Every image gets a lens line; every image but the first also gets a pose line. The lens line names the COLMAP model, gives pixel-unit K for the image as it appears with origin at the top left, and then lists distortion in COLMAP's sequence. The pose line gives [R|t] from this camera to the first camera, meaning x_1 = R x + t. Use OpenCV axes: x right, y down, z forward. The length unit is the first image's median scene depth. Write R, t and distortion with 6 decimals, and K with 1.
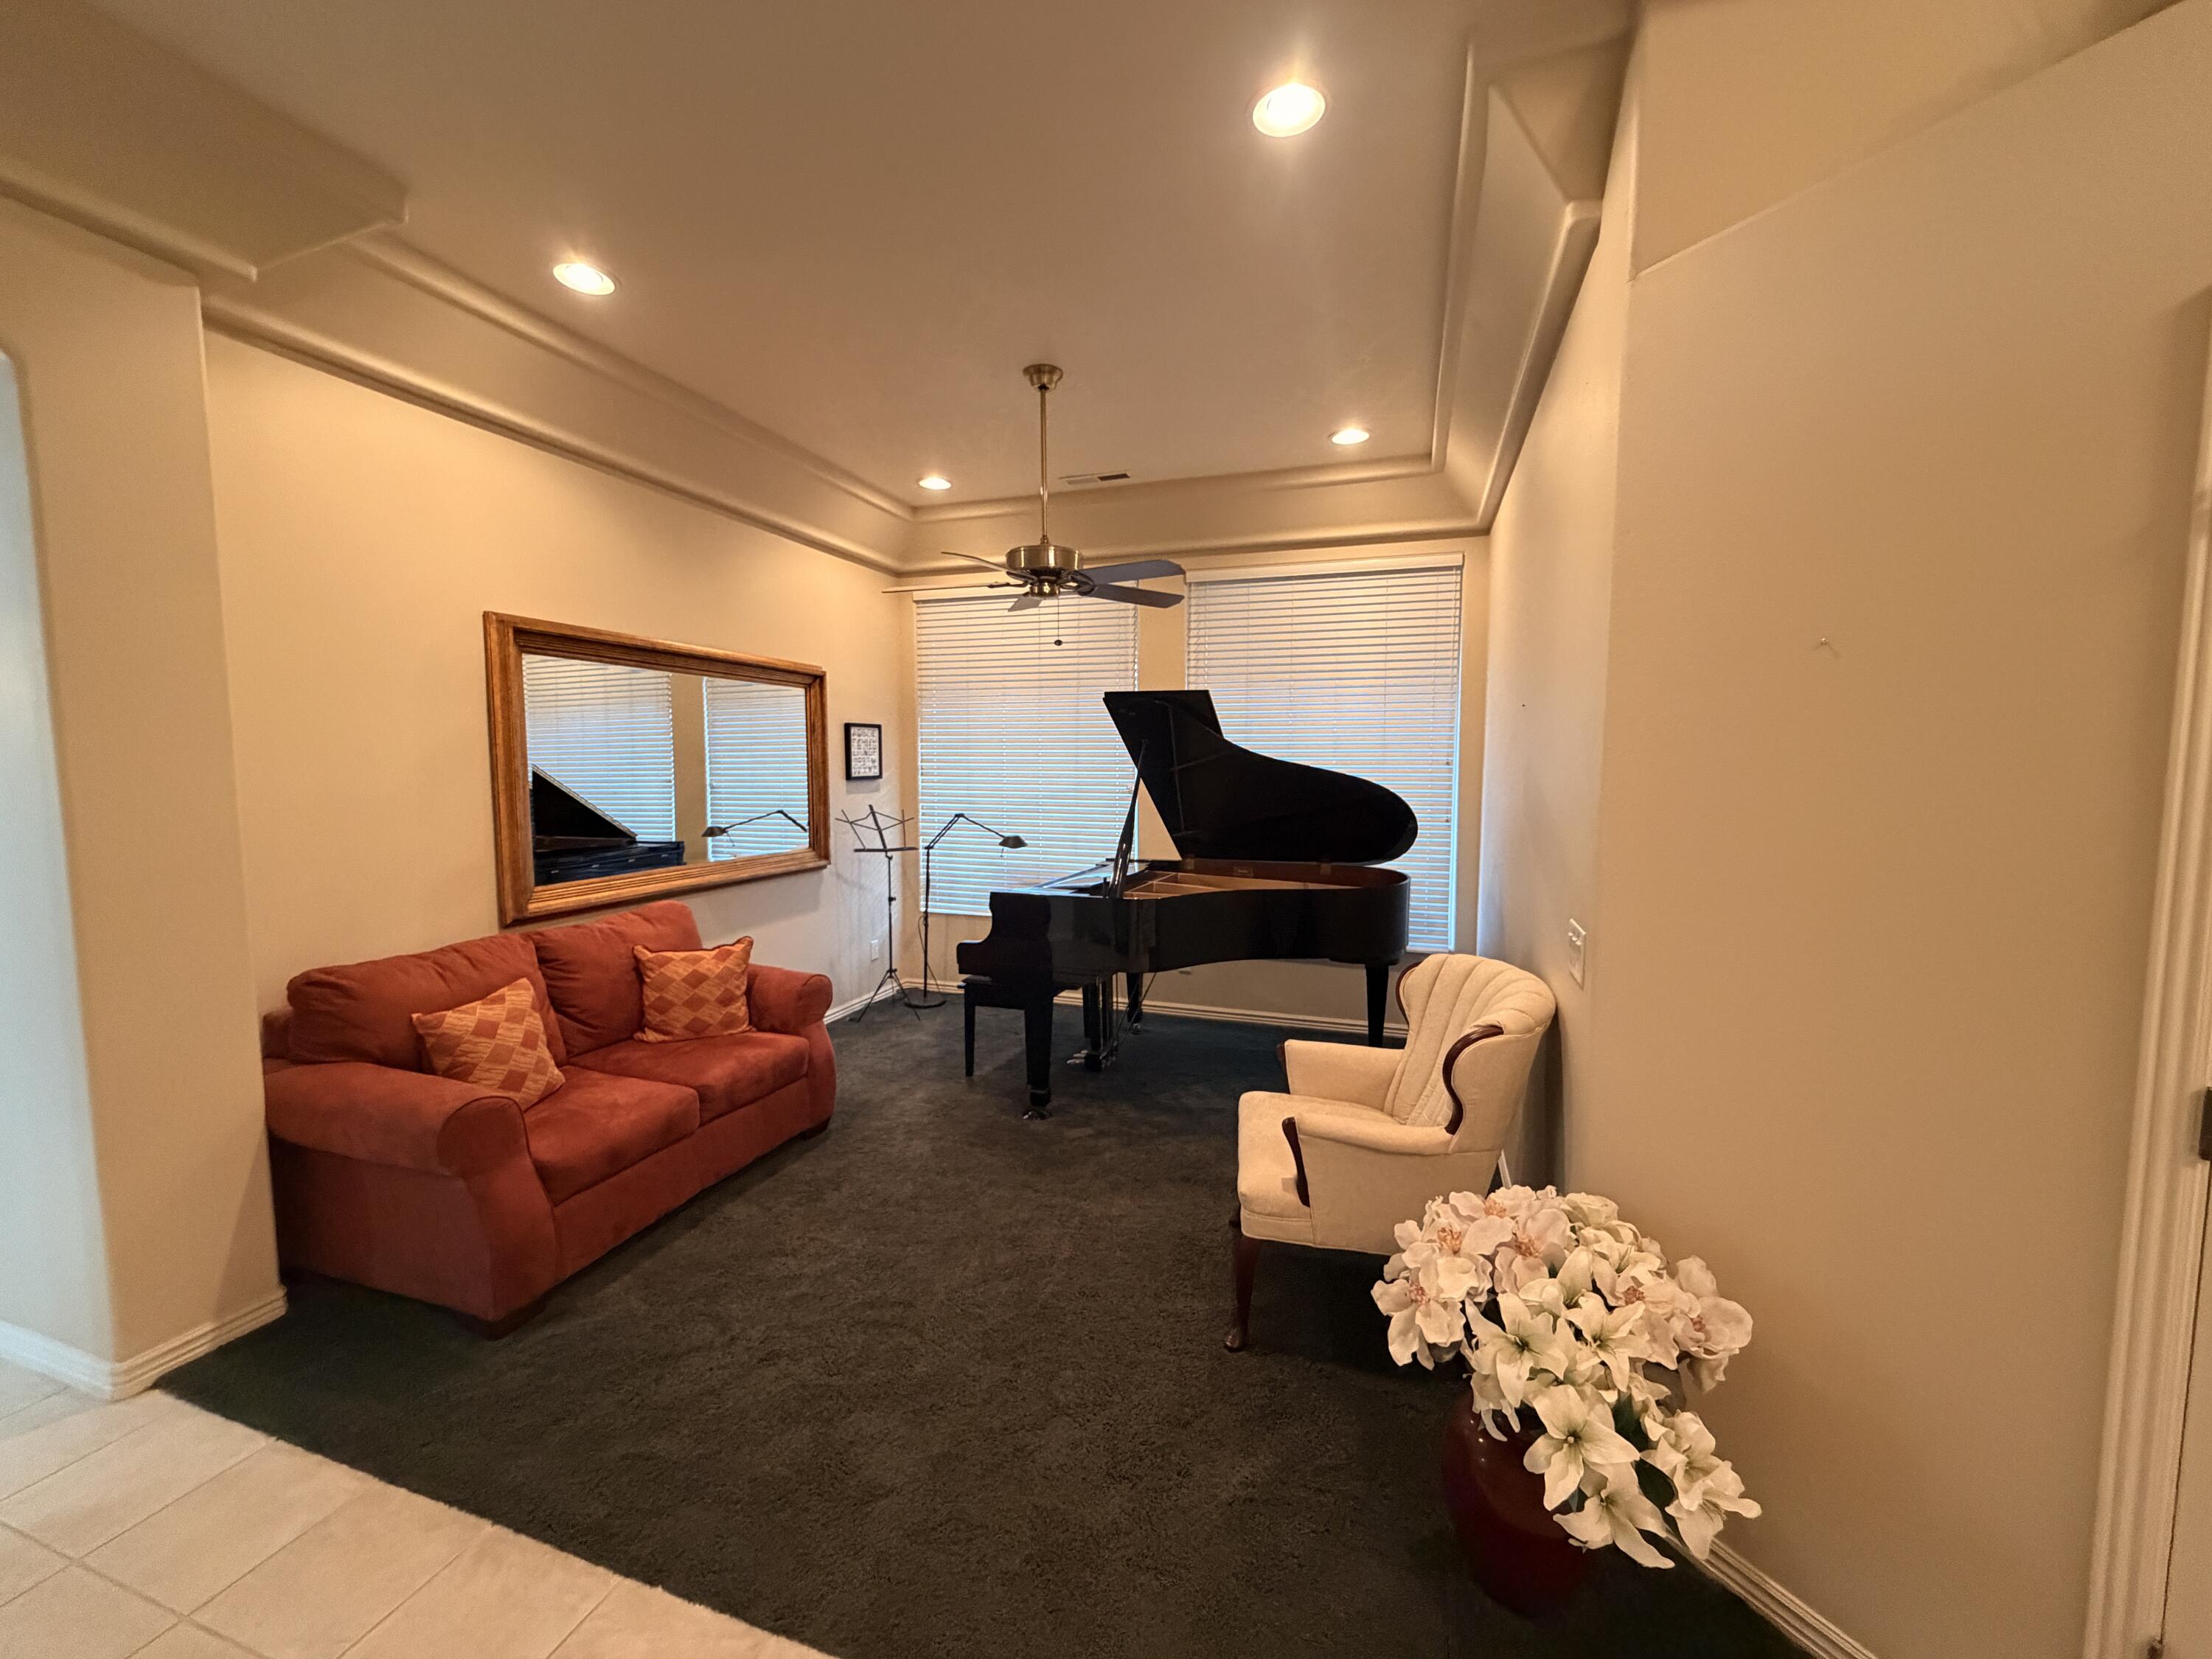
lens RADIAL K [[888.9, 0, 1105.0], [0, 888.9, 835.4], [0, 0, 1]] dist [-0.003966, -0.000114]
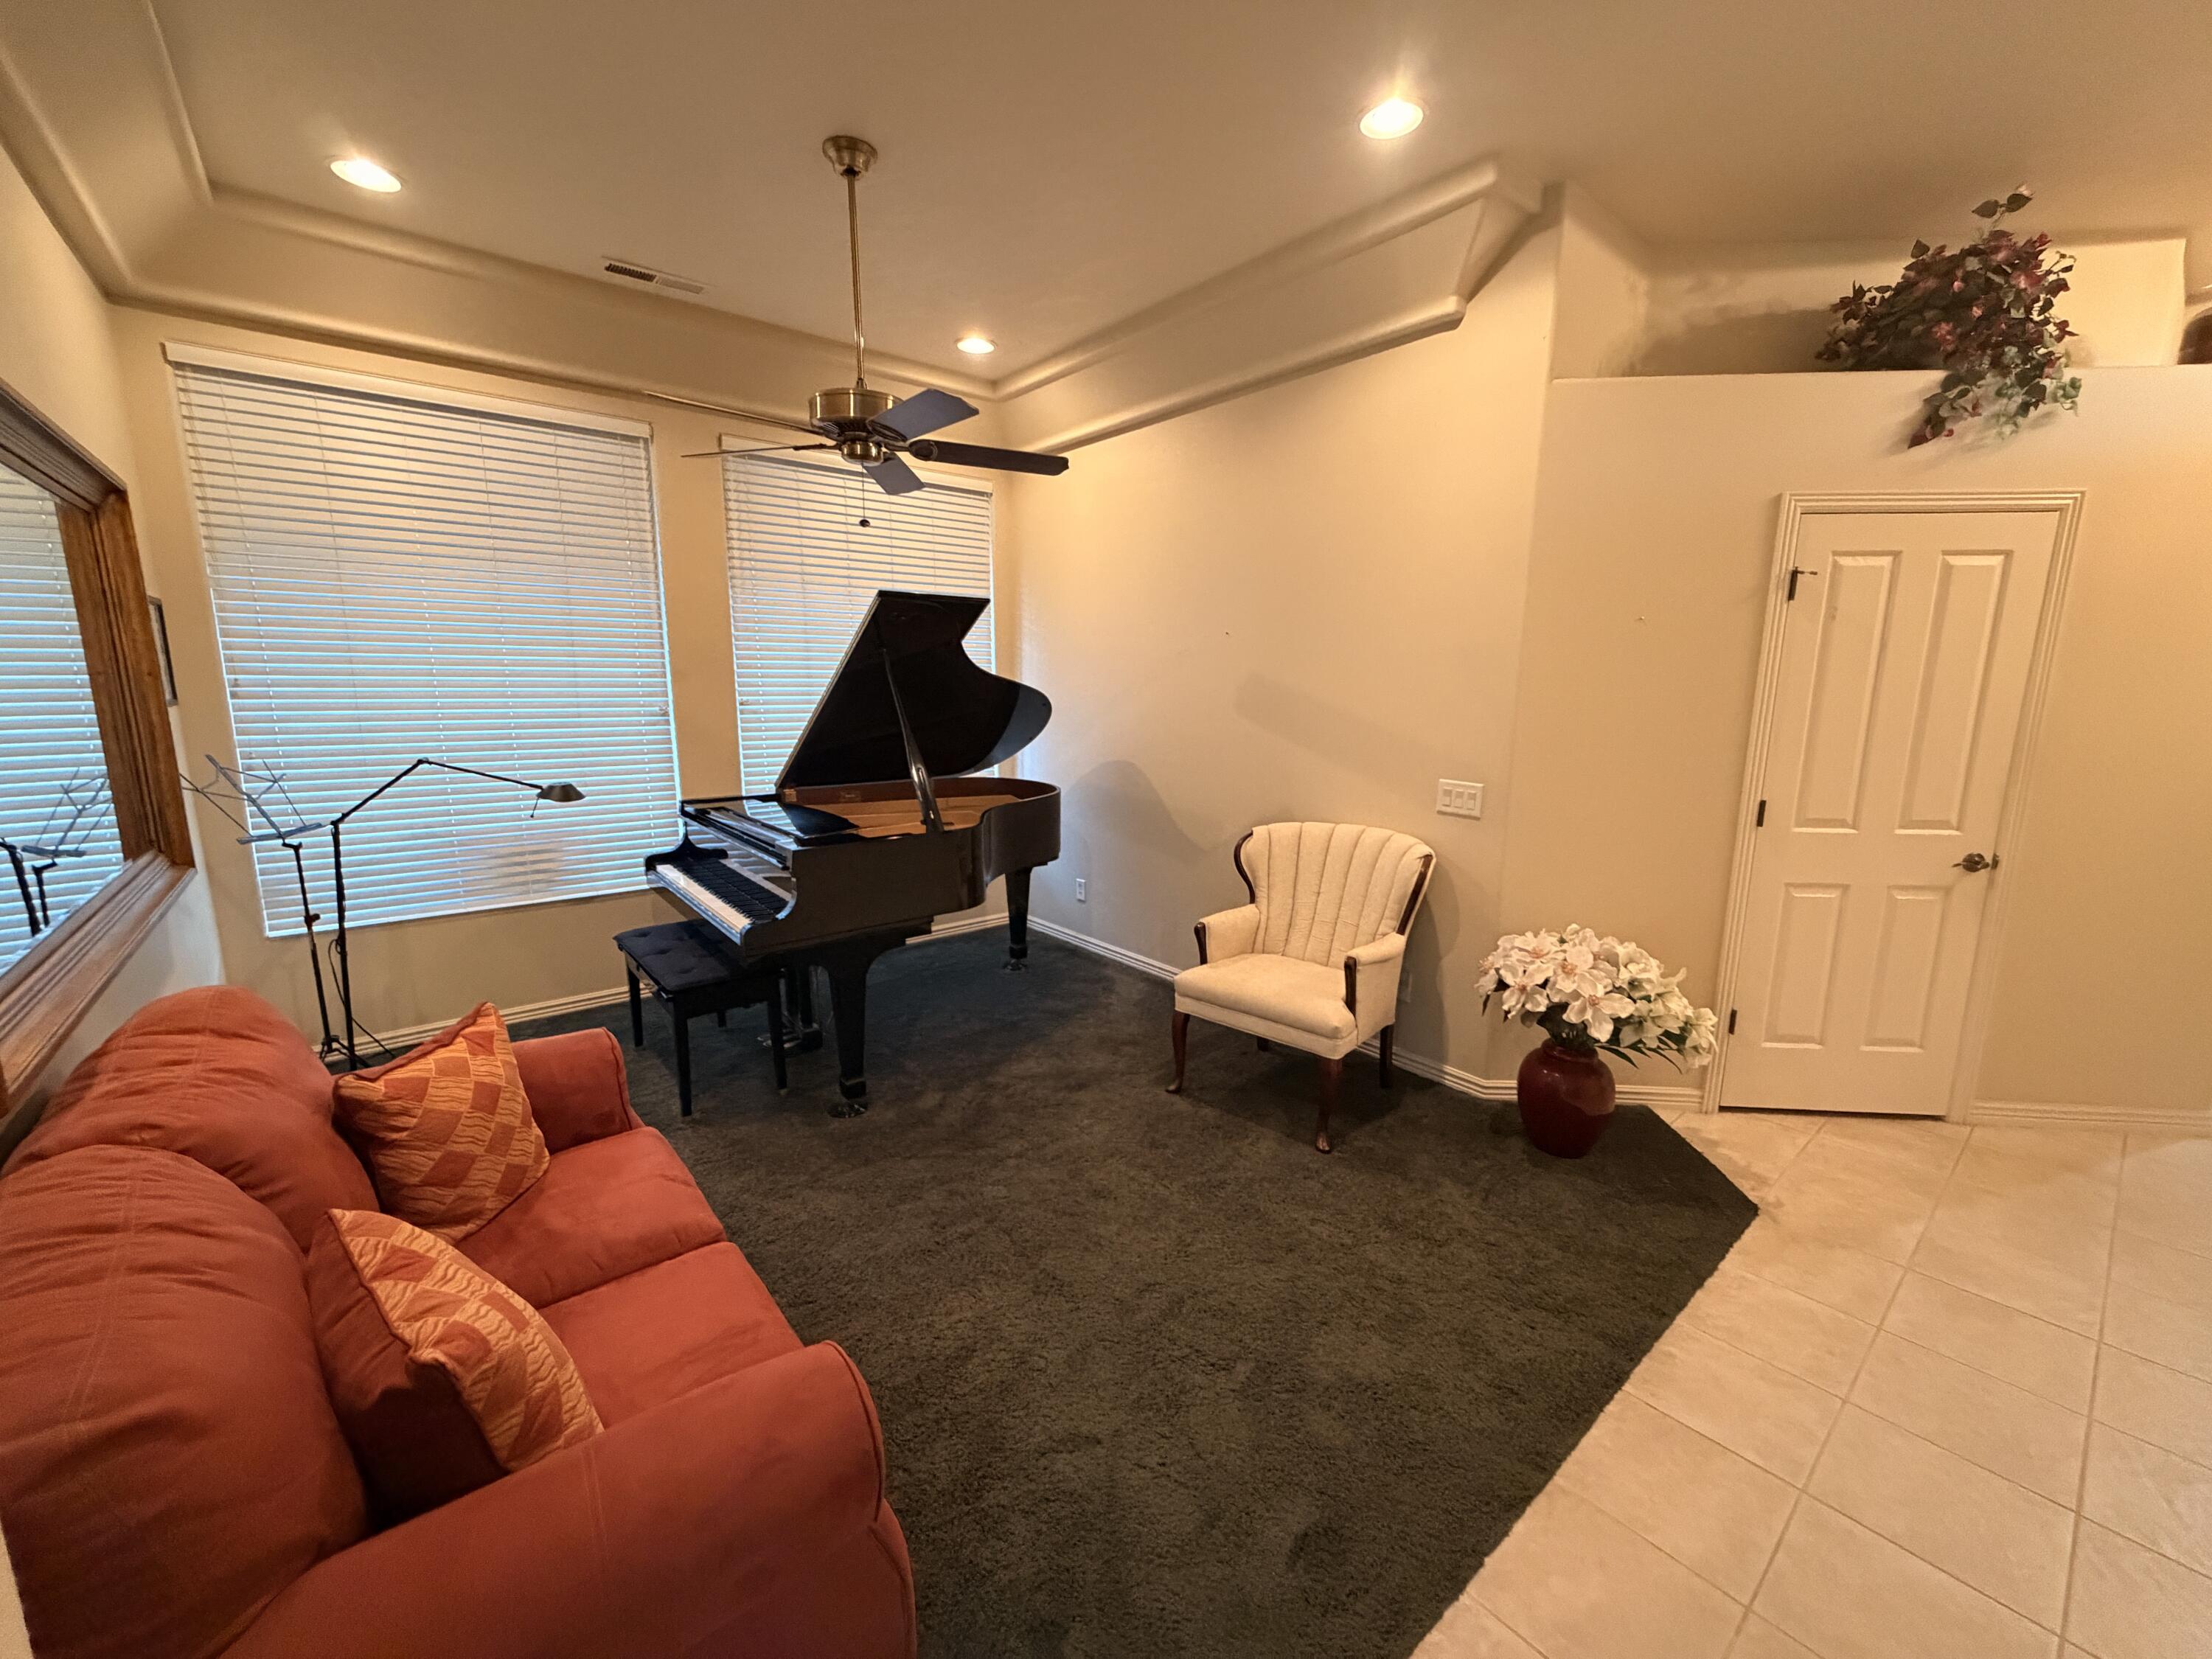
lens RADIAL K [[888.9, 0, 1099.6], [0, 888.9, 834.2], [0, 0, 1]] dist [-0.003966, -0.000114]
pose [[0.514064, -0.144827, 0.845437, -0.699604], [0.062837, 0.989353, 0.131272, -0.036155], [-0.855447, -0.014358, 0.517691, 0.433276]]
